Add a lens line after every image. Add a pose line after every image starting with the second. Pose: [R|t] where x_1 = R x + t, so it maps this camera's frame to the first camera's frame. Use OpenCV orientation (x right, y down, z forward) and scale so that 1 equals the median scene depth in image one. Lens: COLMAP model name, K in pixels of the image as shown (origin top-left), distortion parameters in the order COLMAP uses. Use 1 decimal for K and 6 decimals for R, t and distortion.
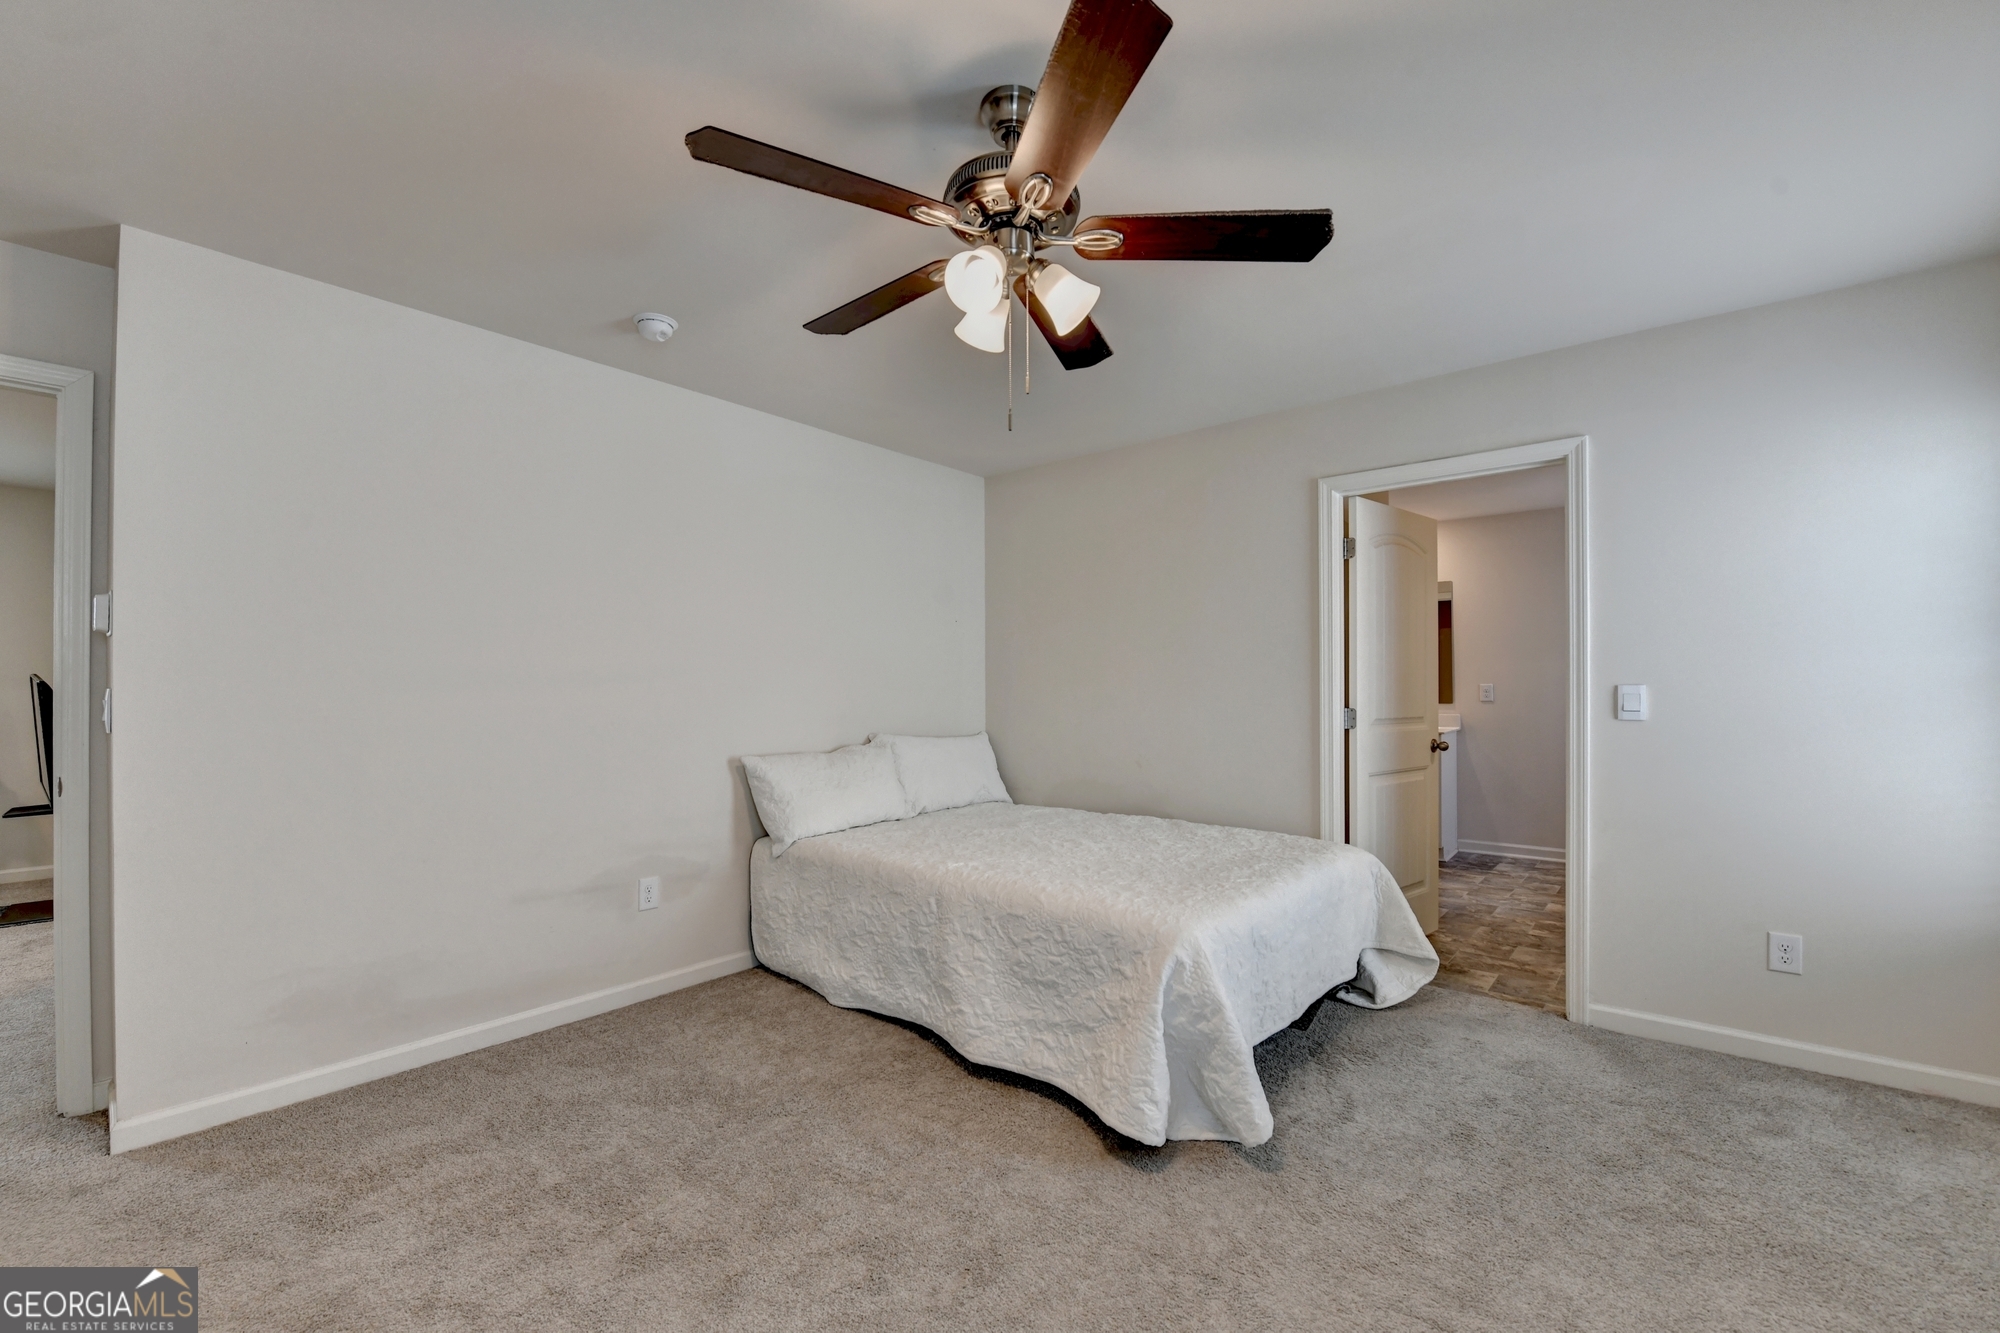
lens RADIAL K [[802.9, 0, 992.0], [0, 802.9, 686.2], [0, 0, 1]] dist [-0.013998, -0.002870]
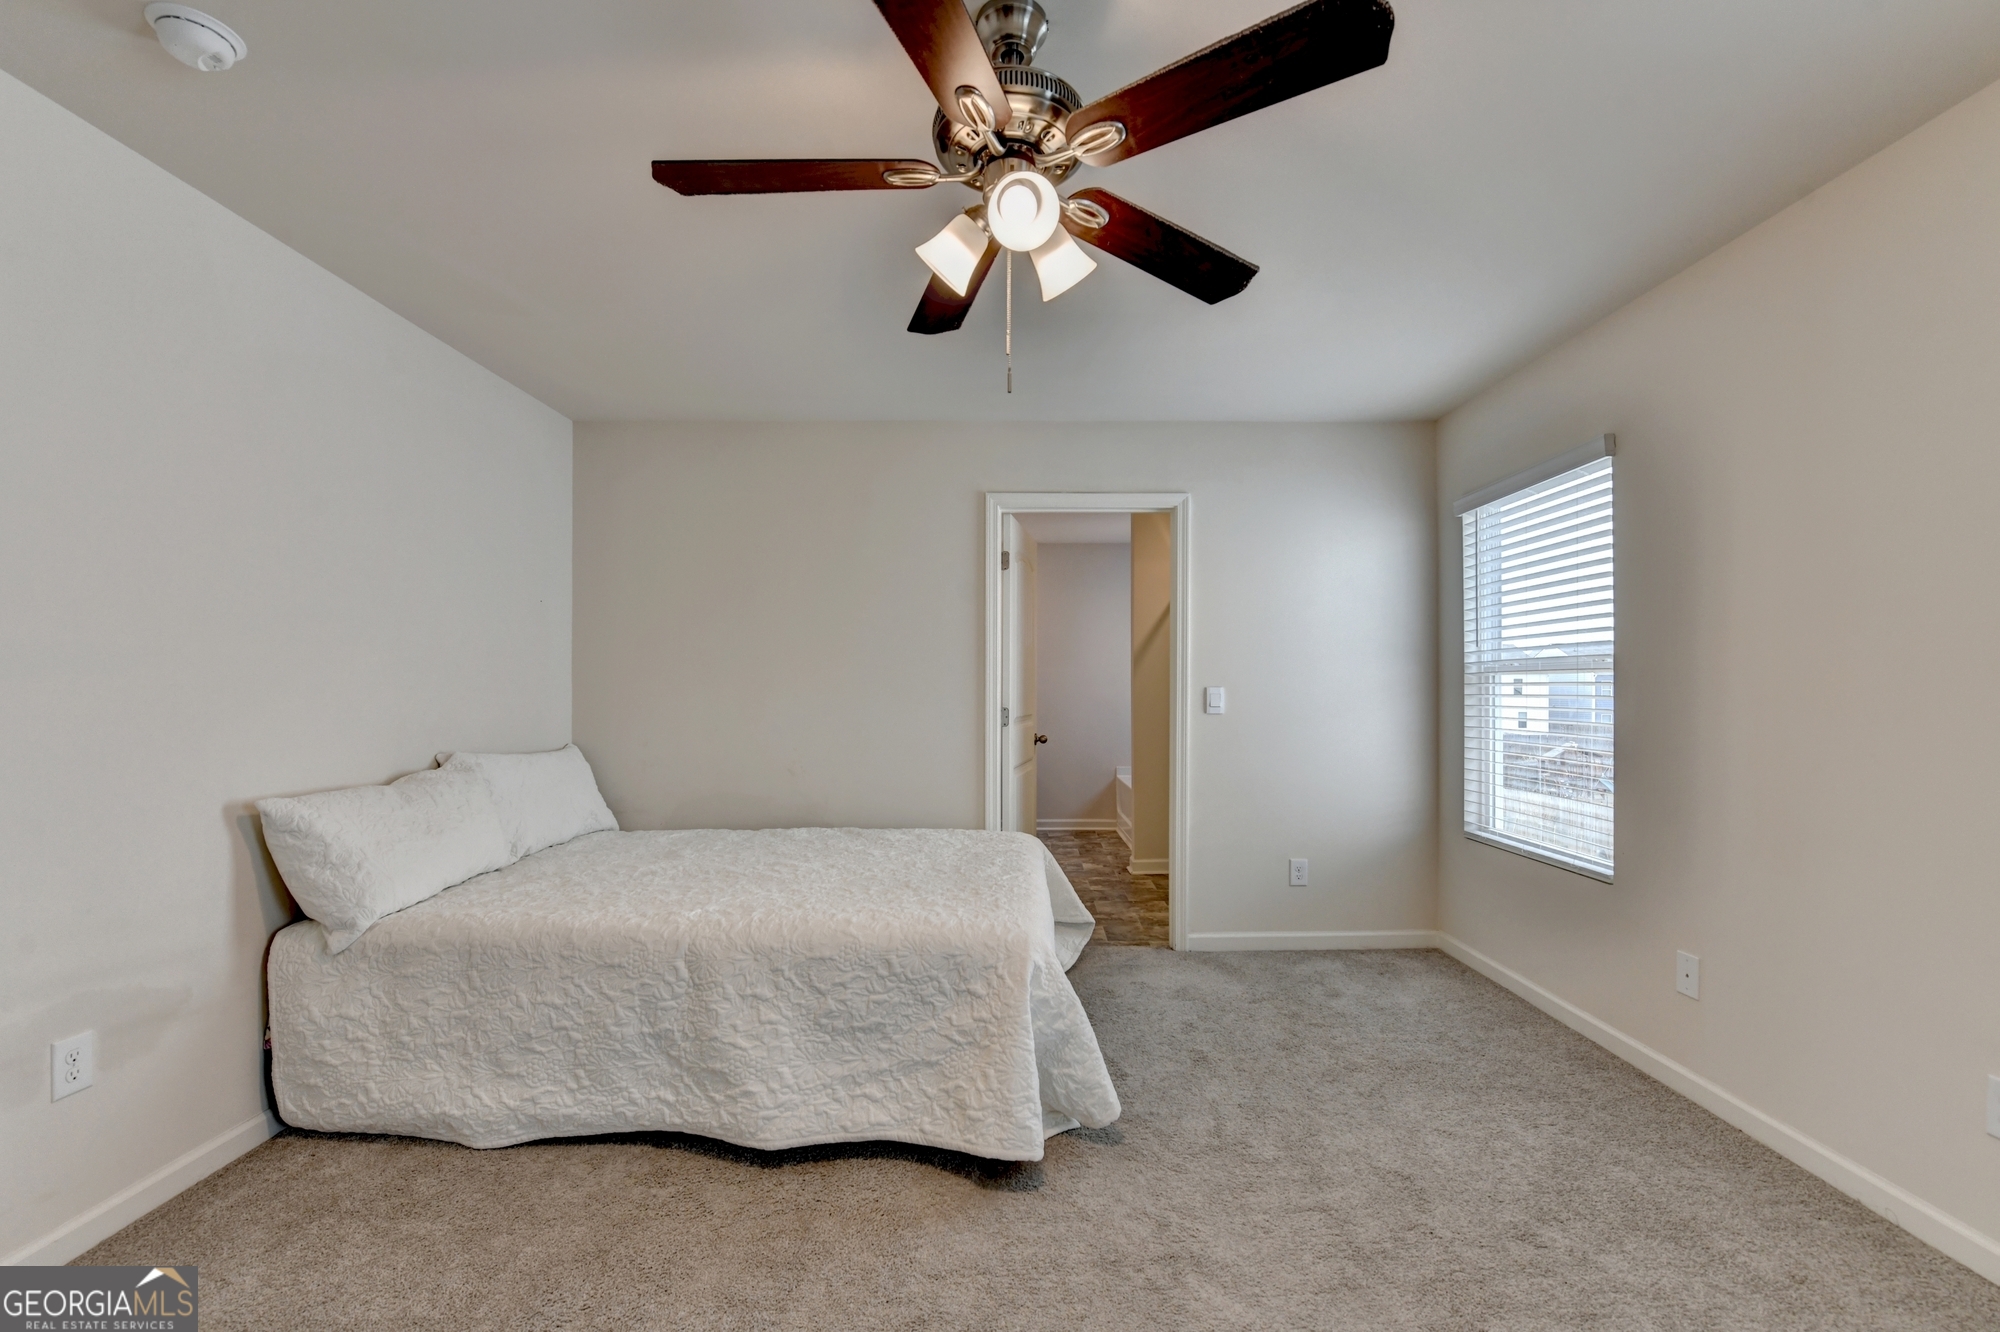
lens RADIAL K [[814.5, 0, 965.2], [0, 814.5, 689.1], [0, 0, 1]] dist [-0.016383, -0.002775]
pose [[0.757681, 0.002052, 0.652622, -0.372454], [-0.002803, 0.999996, 0.000111, 0.002630], [-0.652619, -0.001913, 0.757684, 0.230525]]
